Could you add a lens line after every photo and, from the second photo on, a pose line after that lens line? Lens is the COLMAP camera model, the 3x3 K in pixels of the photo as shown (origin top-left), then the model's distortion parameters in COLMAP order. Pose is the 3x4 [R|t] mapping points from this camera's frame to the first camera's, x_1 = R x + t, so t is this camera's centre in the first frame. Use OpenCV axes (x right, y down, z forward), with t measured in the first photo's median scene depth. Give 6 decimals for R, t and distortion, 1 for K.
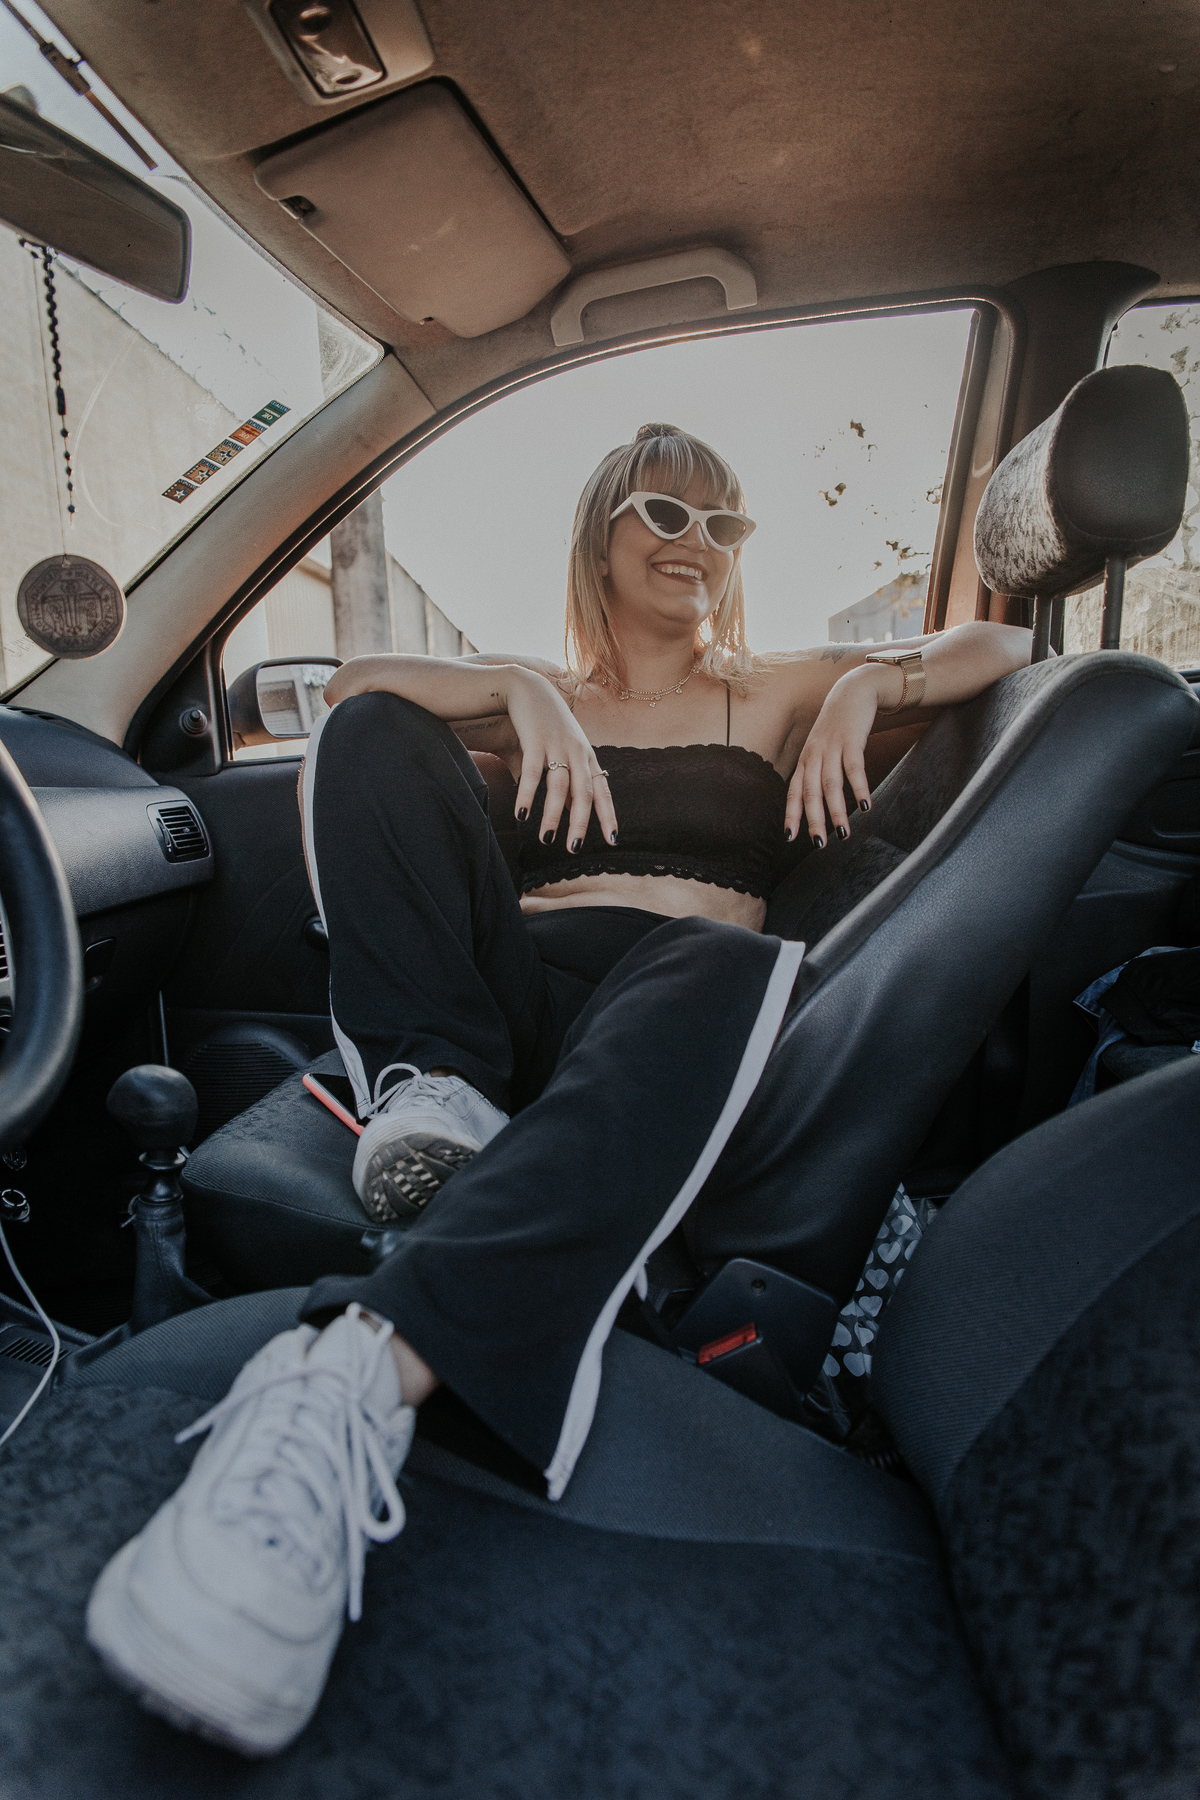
lens RADIAL K [[1178.8, 0, 600.0], [0, 1178.8, 900.0], [0, 0, 1]] dist [0.024086, -0.000661]
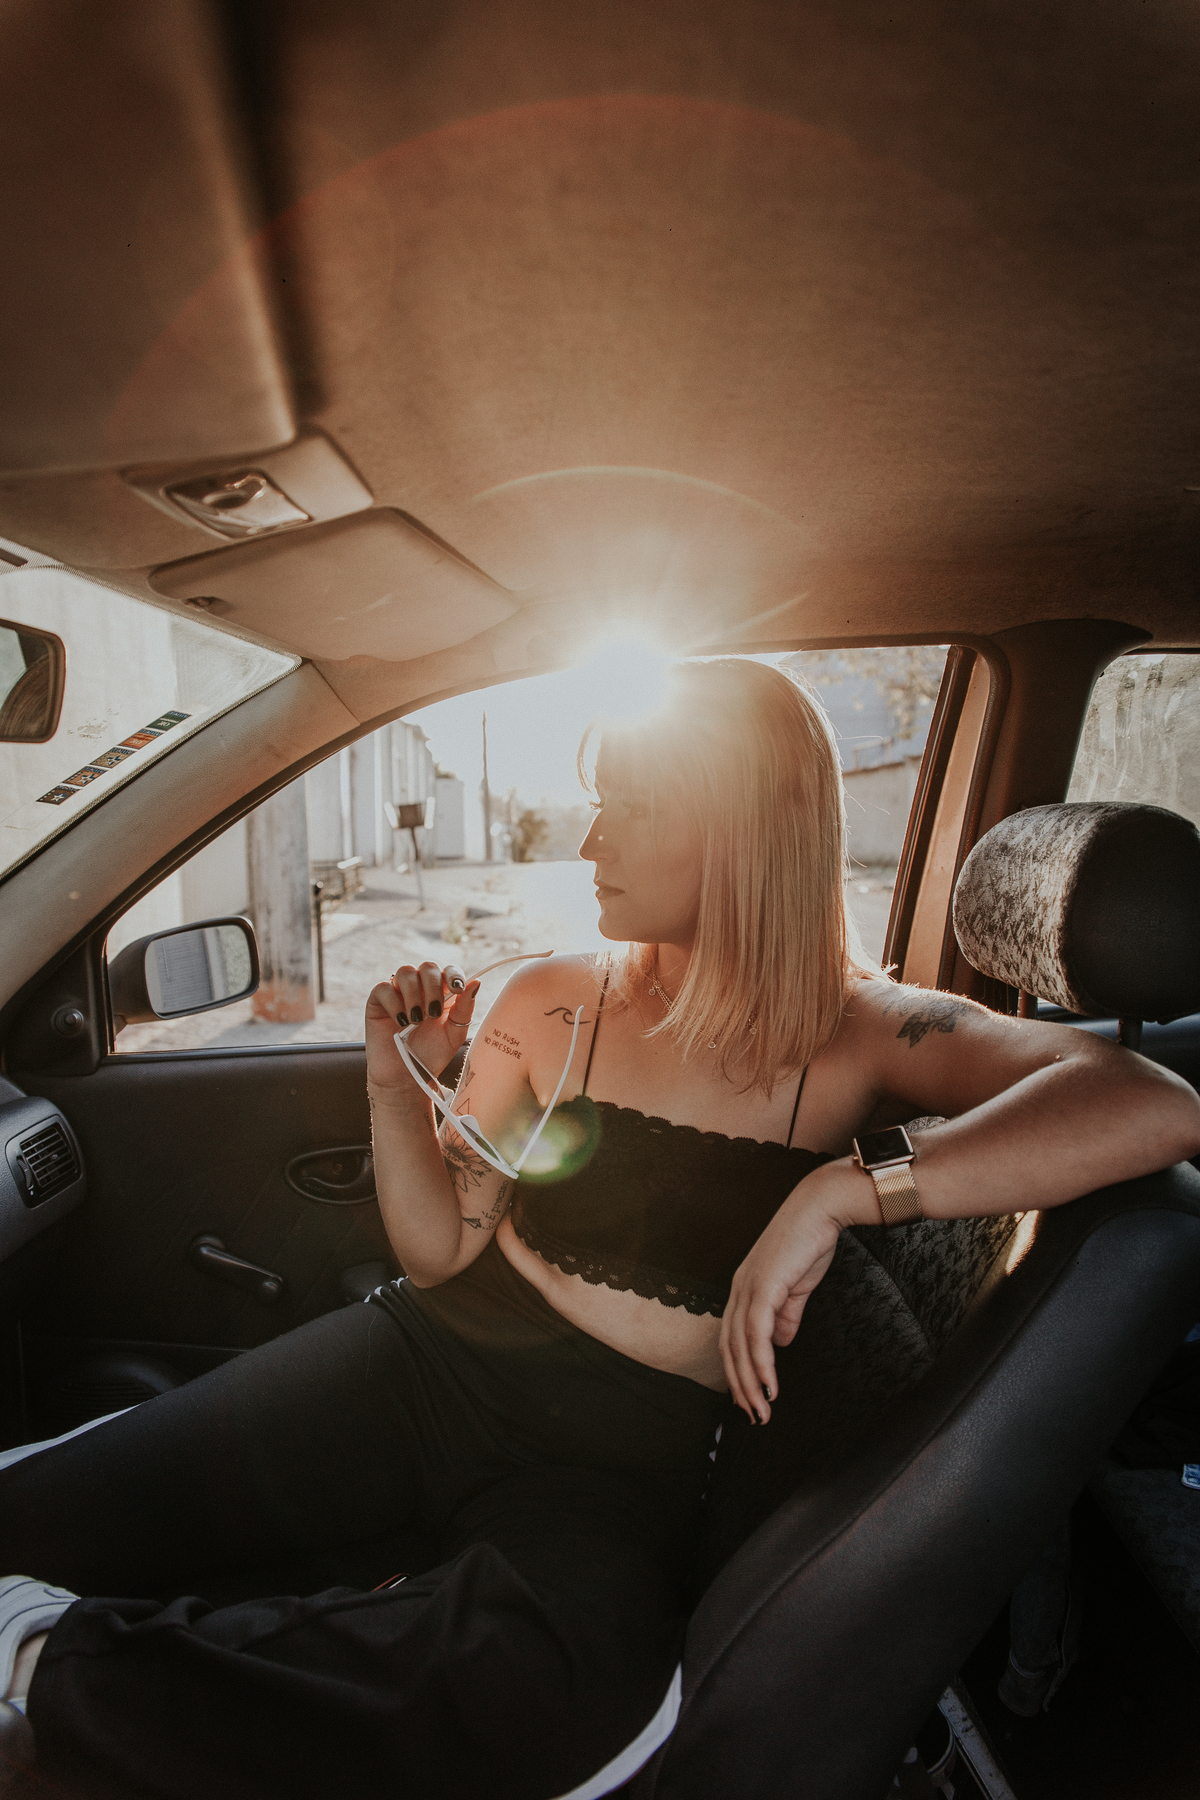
lens RADIAL K [[1165.6, 0, 589.2], [0, 1165.6, 922.2], [0, 0, 1]] dist [0.021526, 0.000270]
pose [[0.996996, 0.026032, 0.072949, -0.025800], [-0.024364, 0.999423, -0.023668, -0.243671], [-0.073524, 0.021820, 0.997055, 0.115727]]
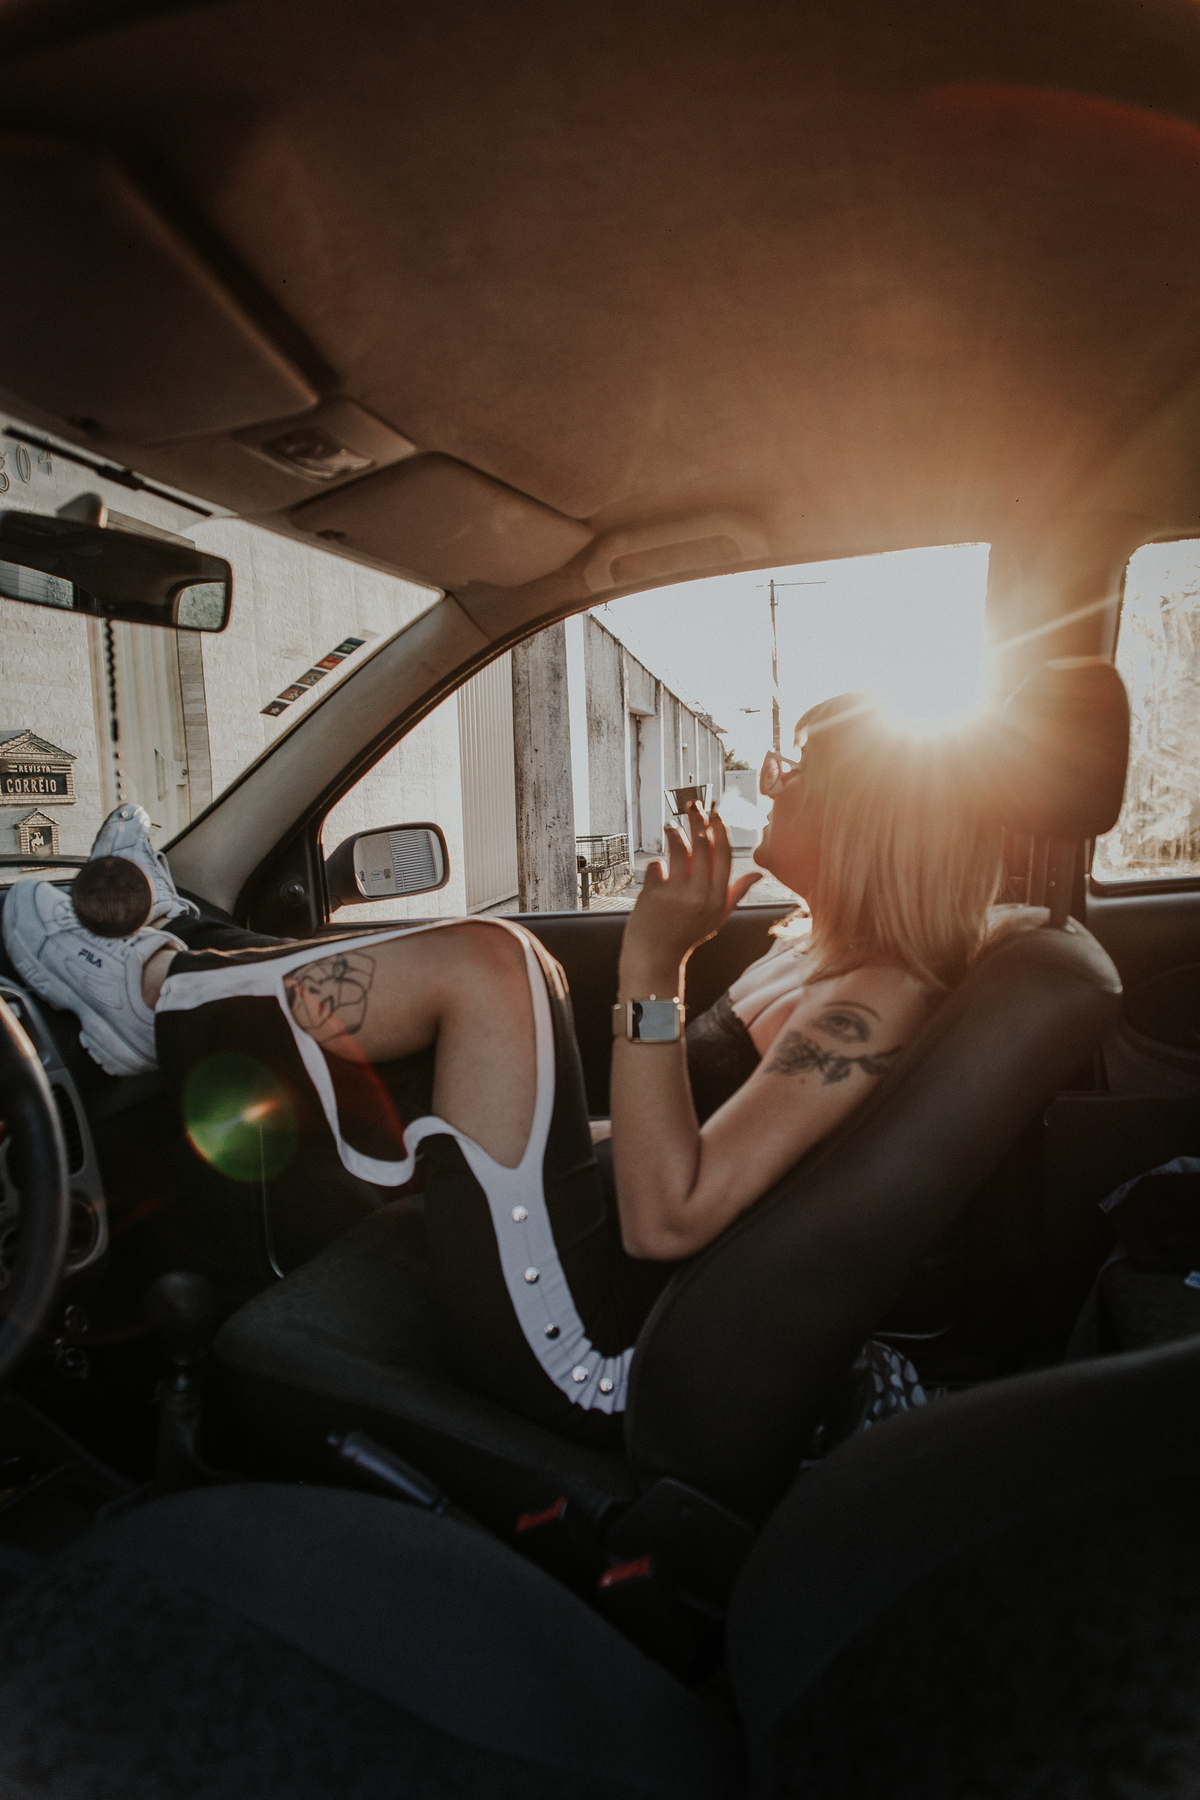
lens RADIAL K [[1178.8, 0, 600.0], [0, 1178.8, 900.0], [0, 0, 1]] dist [0.024086, -0.000661]
pose [[0.985678, 0.027527, -0.166376, 0.153589], [-0.032949, 0.999009, -0.029916, -0.137110], [0.165387, 0.034970, 0.985608, -0.071717]]
